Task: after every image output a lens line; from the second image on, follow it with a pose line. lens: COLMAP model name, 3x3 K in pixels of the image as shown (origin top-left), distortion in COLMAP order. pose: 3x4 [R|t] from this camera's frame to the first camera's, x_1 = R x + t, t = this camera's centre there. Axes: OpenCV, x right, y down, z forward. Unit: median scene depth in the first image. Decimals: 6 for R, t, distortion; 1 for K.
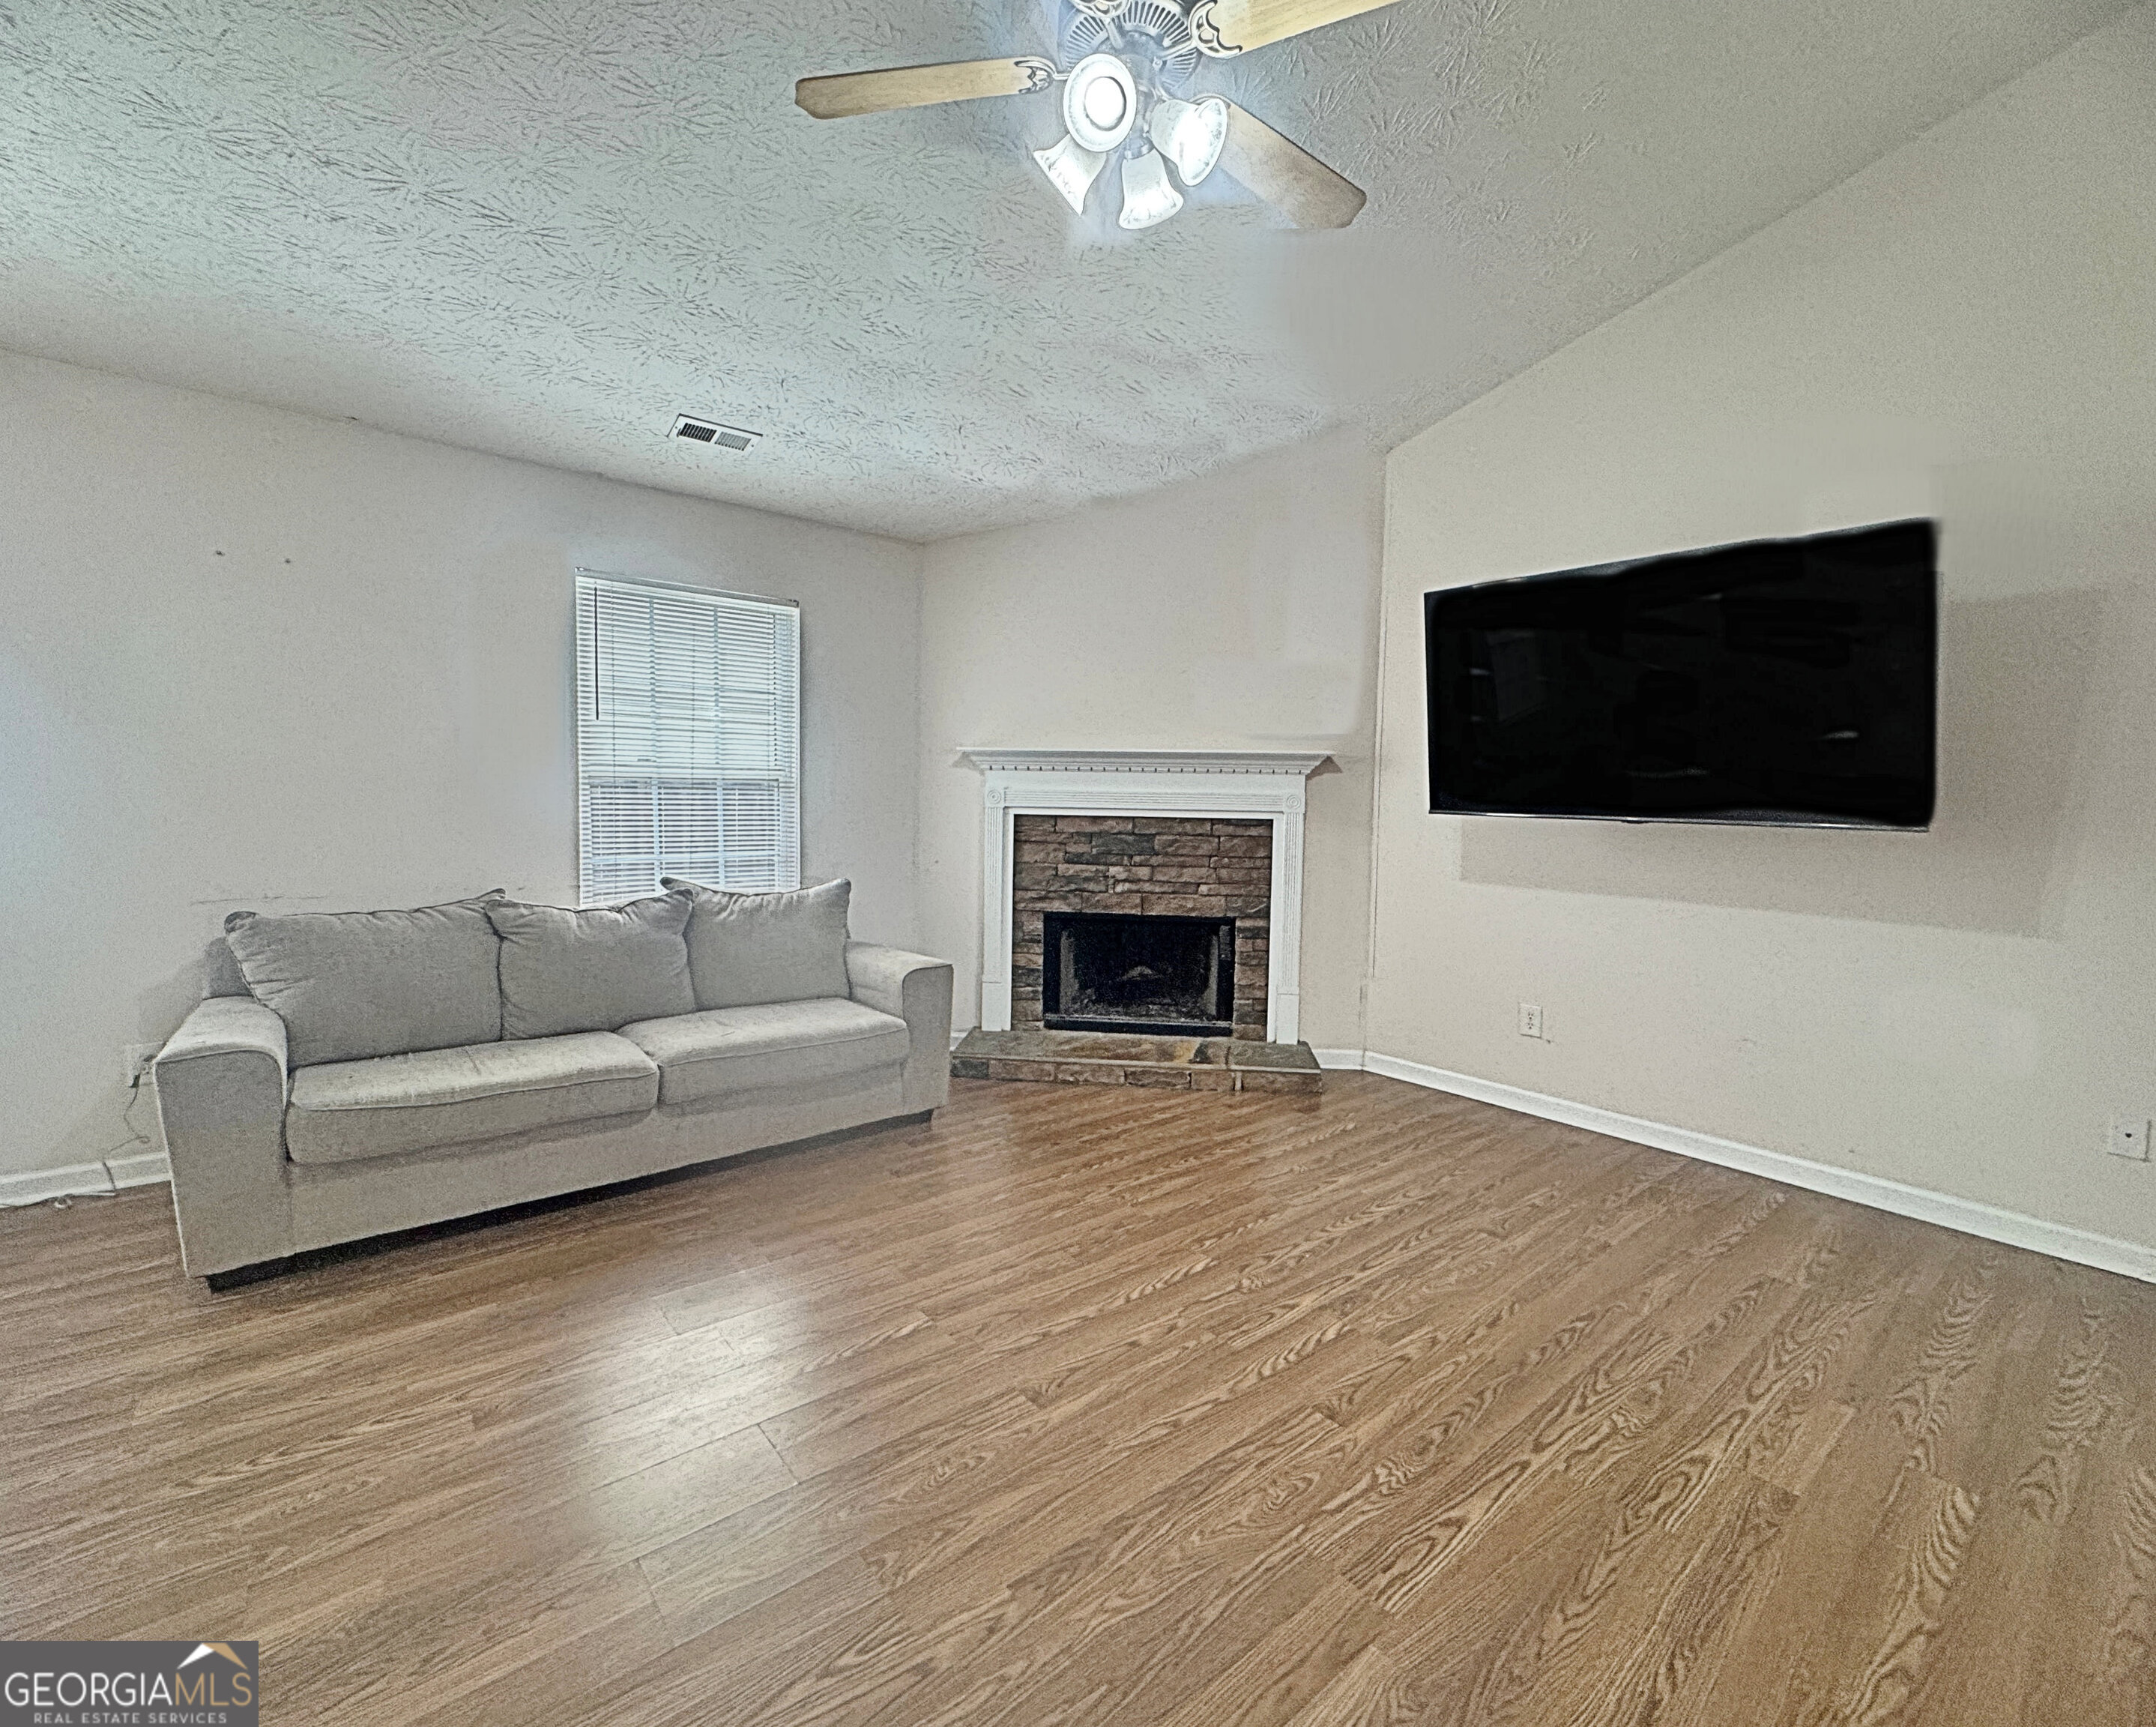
lens RADIAL K [[951.6, 0, 1083.5], [0, 951.6, 860.8], [0, 0, 1]] dist [0.002126, -0.000493]
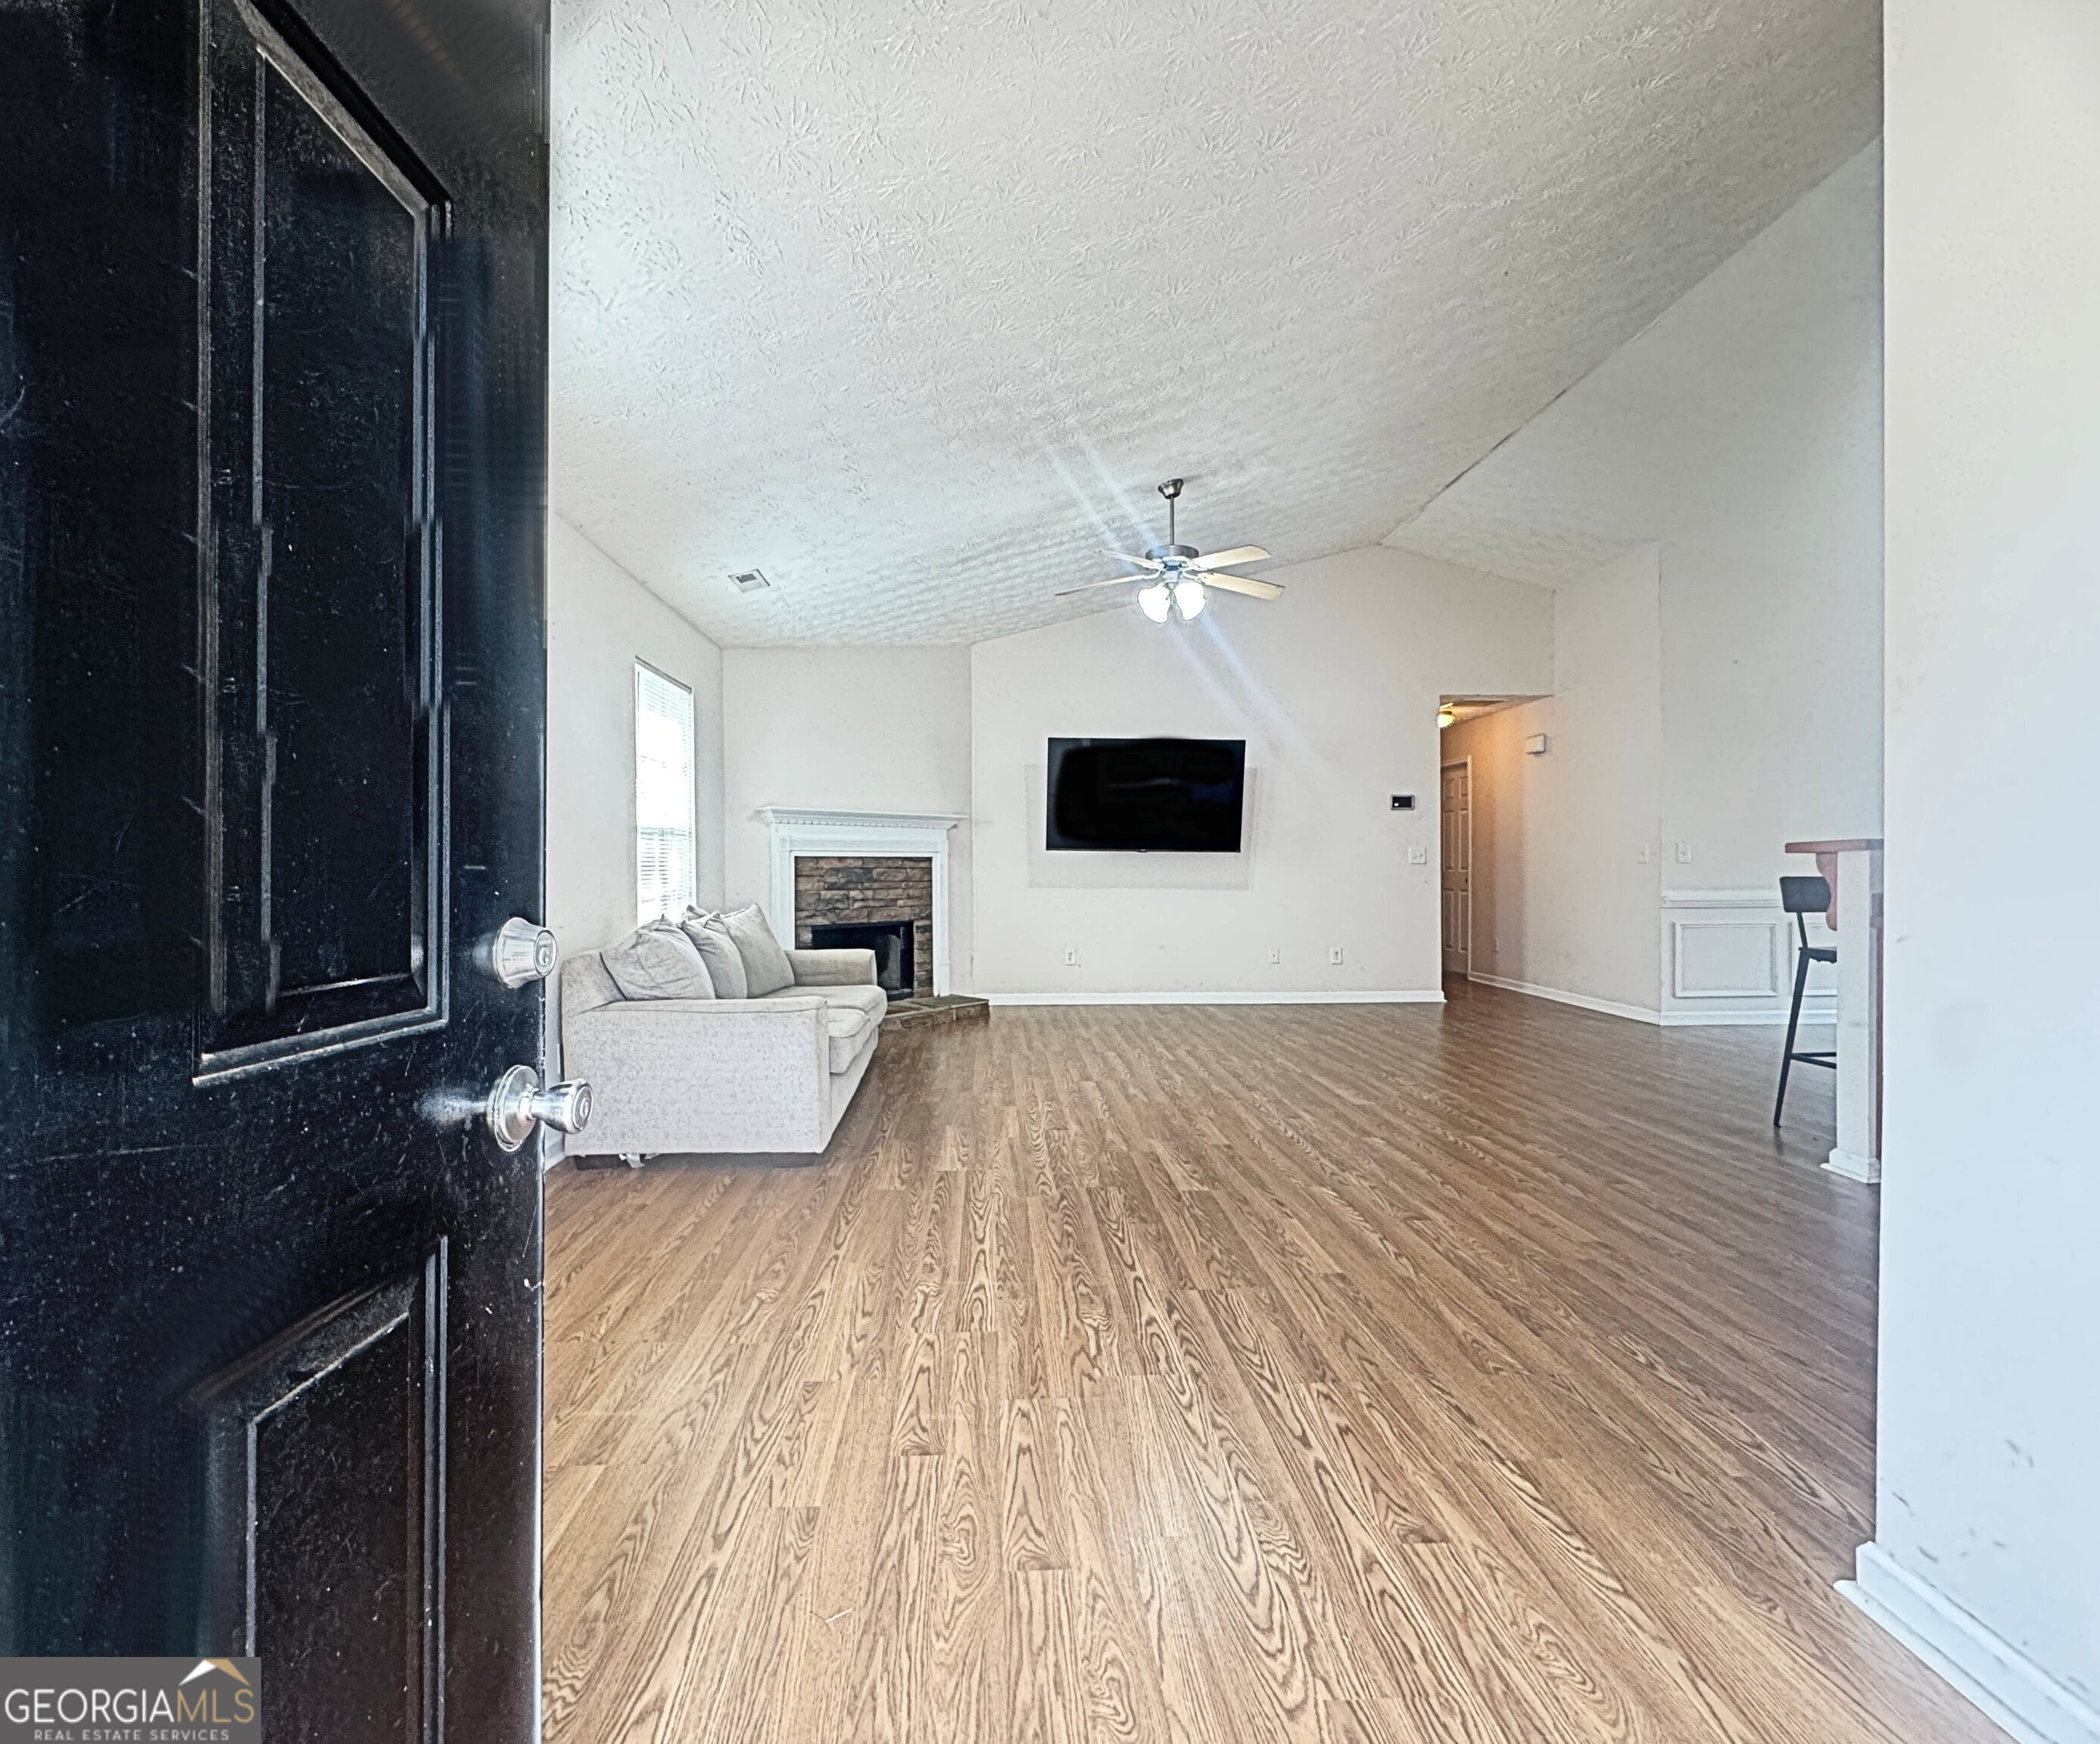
lens RADIAL K [[985.6, 0, 1045.3], [0, 985.6, 863.8], [0, 0, 1]] dist [0.002791, 0.000043]
pose [[0.584410, -0.020133, 0.811209, -1.300045], [0.069030, 0.997302, -0.024979, 0.029235], [-0.808517, 0.070595, 0.584223, -0.155022]]
